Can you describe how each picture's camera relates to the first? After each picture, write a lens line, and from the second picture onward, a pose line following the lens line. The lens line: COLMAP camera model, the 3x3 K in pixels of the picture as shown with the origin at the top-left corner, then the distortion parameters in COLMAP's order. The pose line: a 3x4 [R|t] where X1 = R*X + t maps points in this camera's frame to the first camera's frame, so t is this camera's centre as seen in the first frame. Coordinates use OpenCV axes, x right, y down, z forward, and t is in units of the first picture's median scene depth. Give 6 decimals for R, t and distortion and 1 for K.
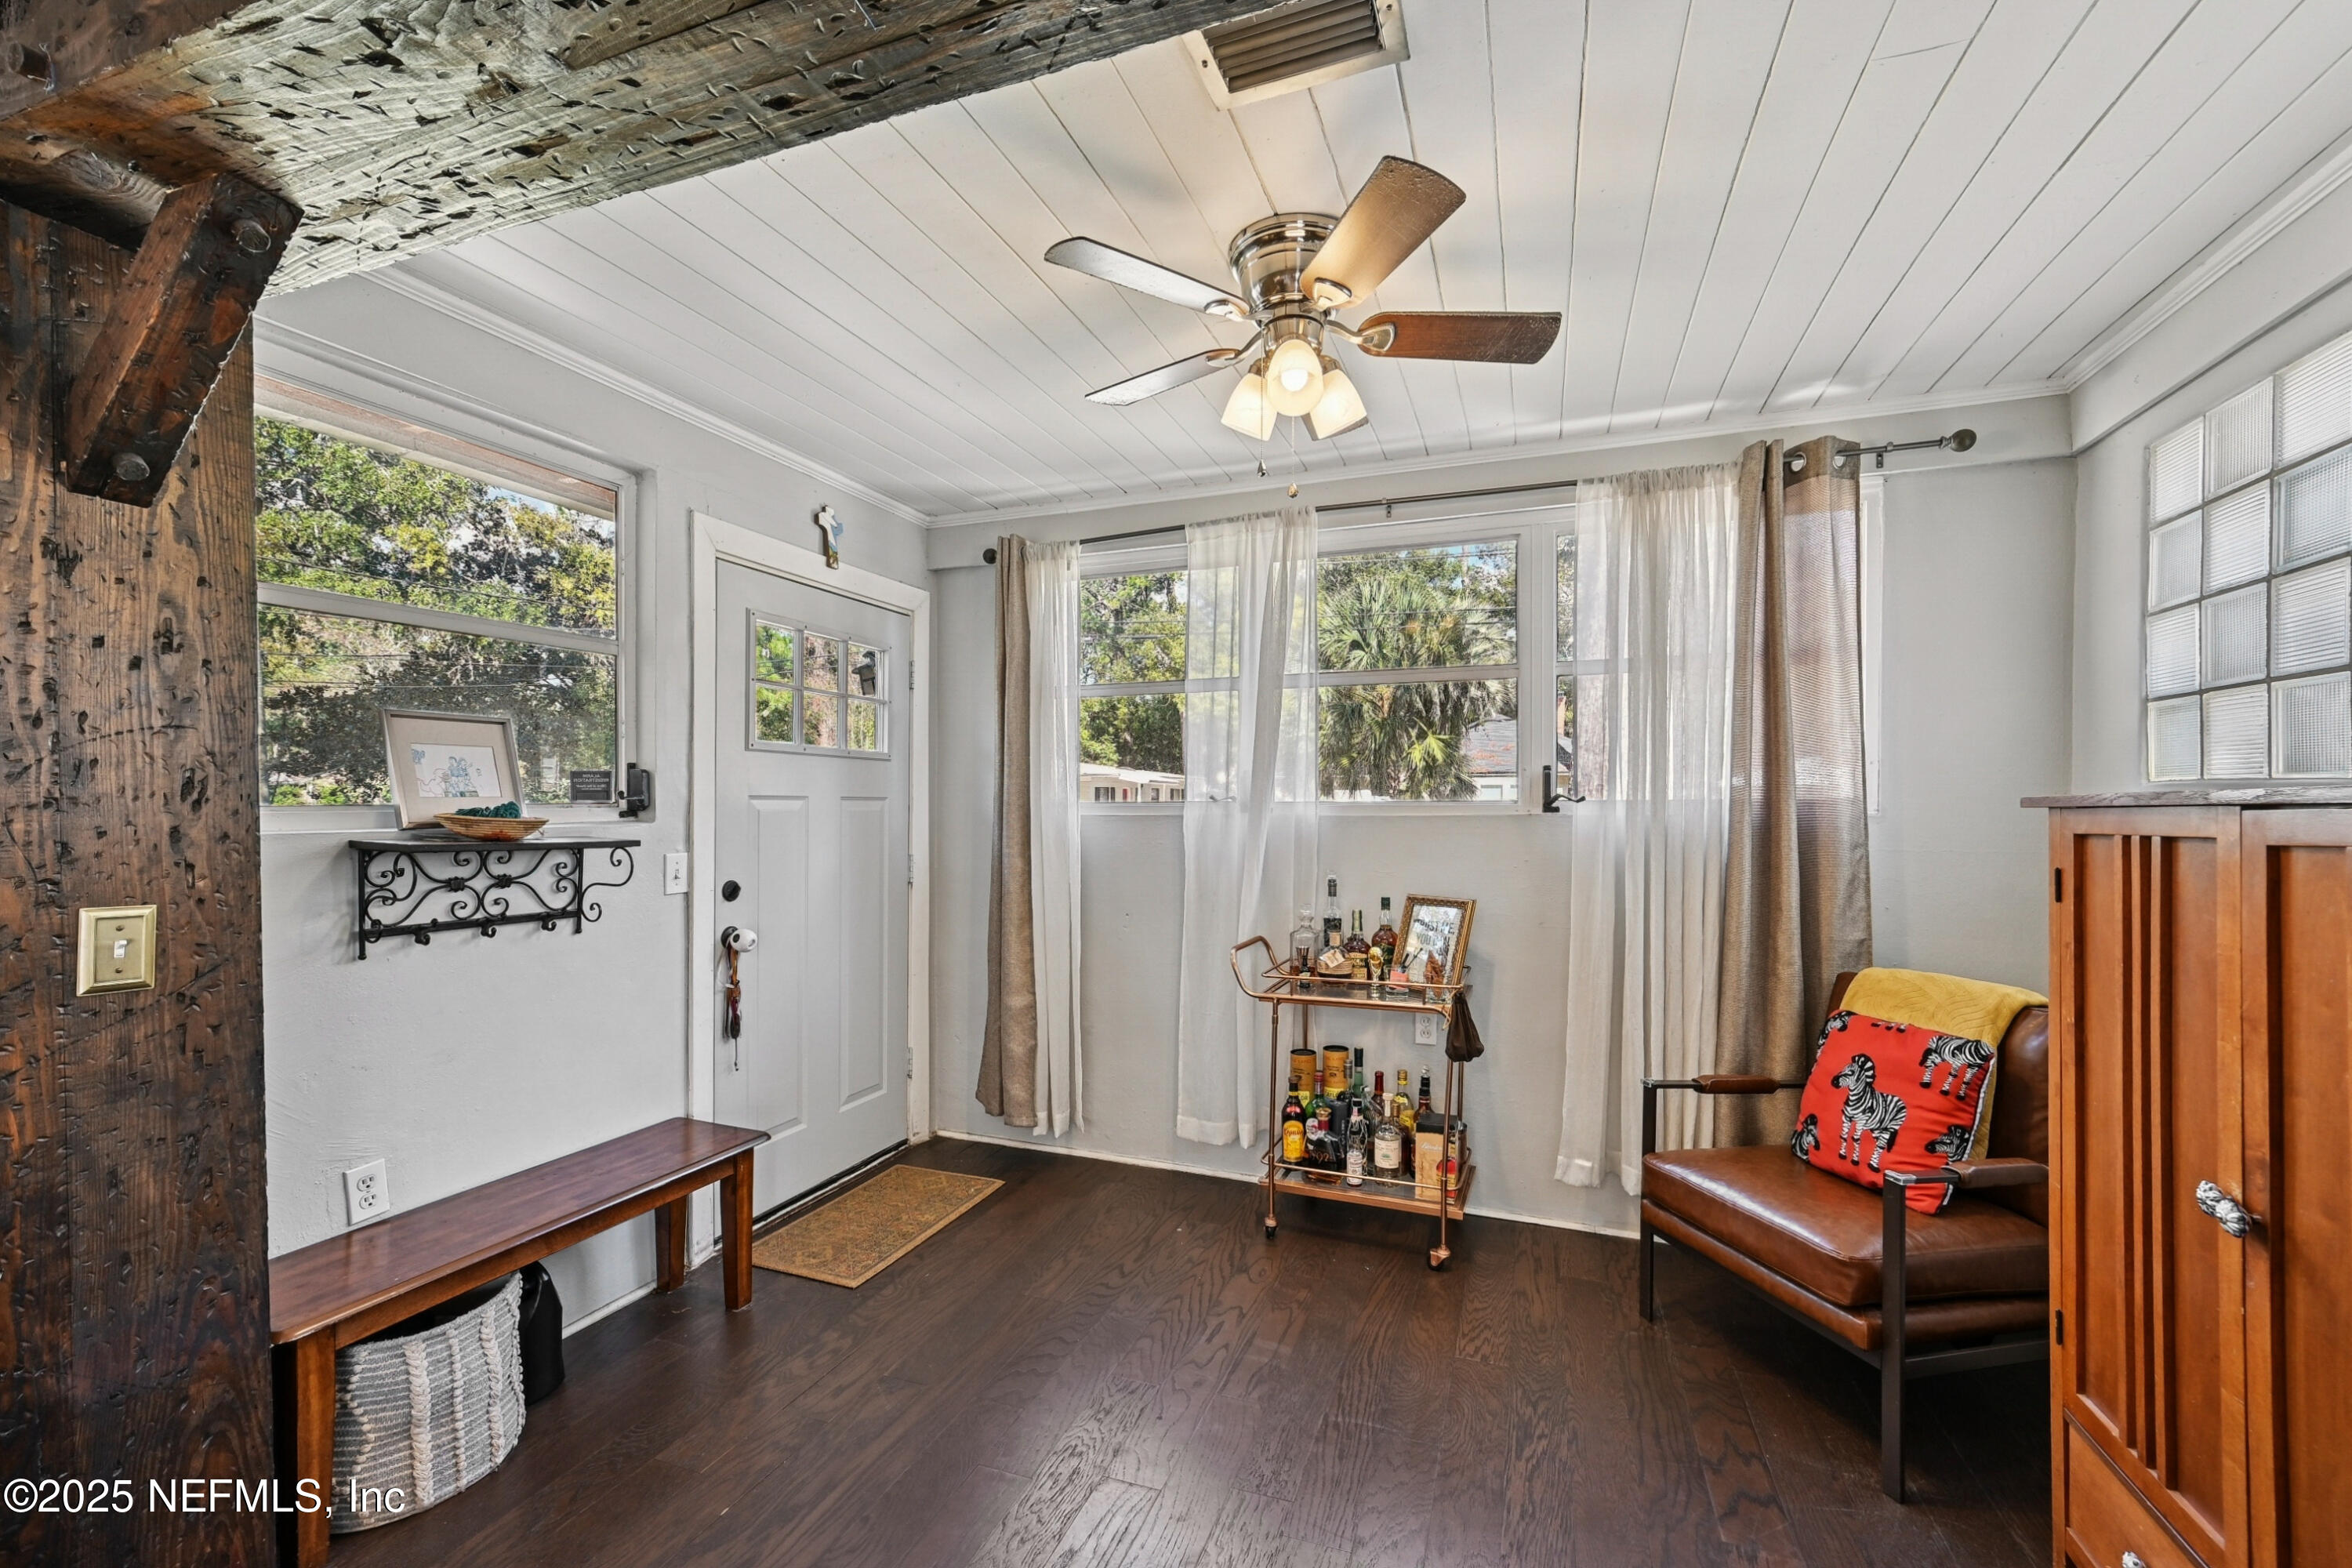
lens RADIAL K [[934.9, 0, 1218.4], [0, 934.9, 800.4], [0, 0, 1]] dist [0.002316, 0.000474]
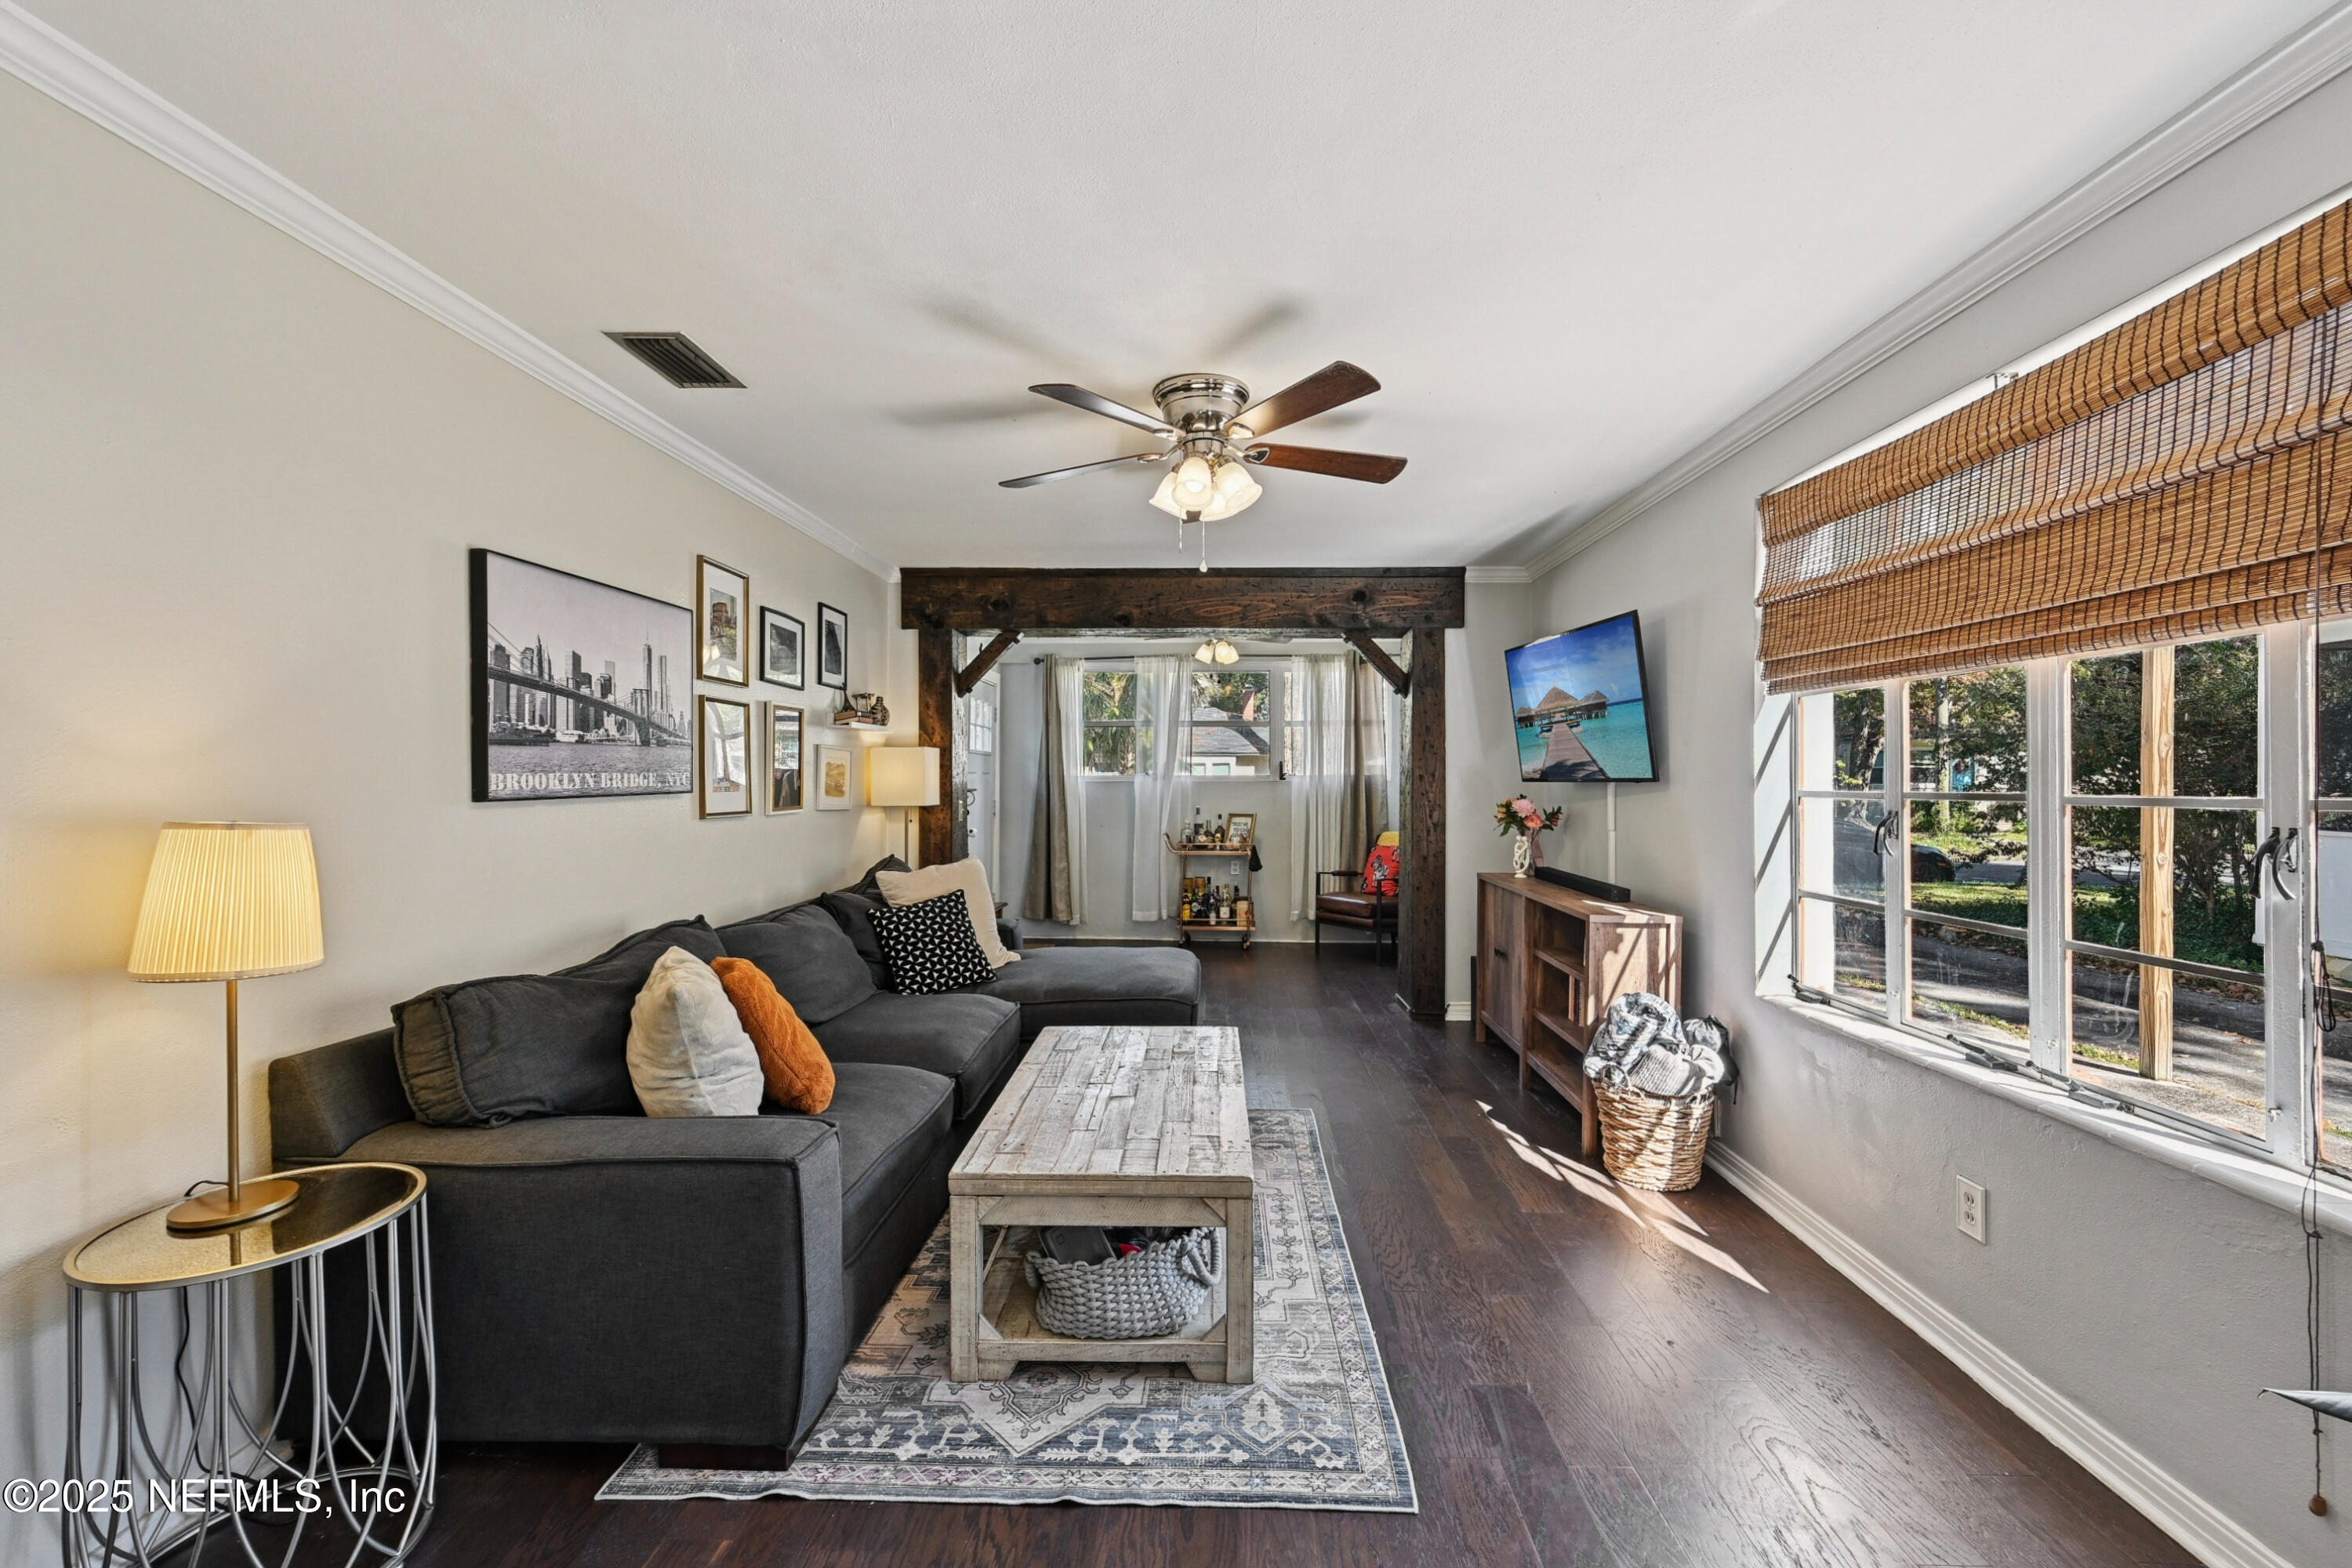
lens RADIAL K [[958.5, 0, 1193.4], [0, 958.5, 781.6], [0, 0, 1]] dist [-0.000661, 0.000084]
pose [[0.950925, -0.006689, 0.309349, -0.710298], [0.005373, 0.999973, 0.005105, 0.004234], [-0.309375, -0.003193, 0.950935, -1.467985]]
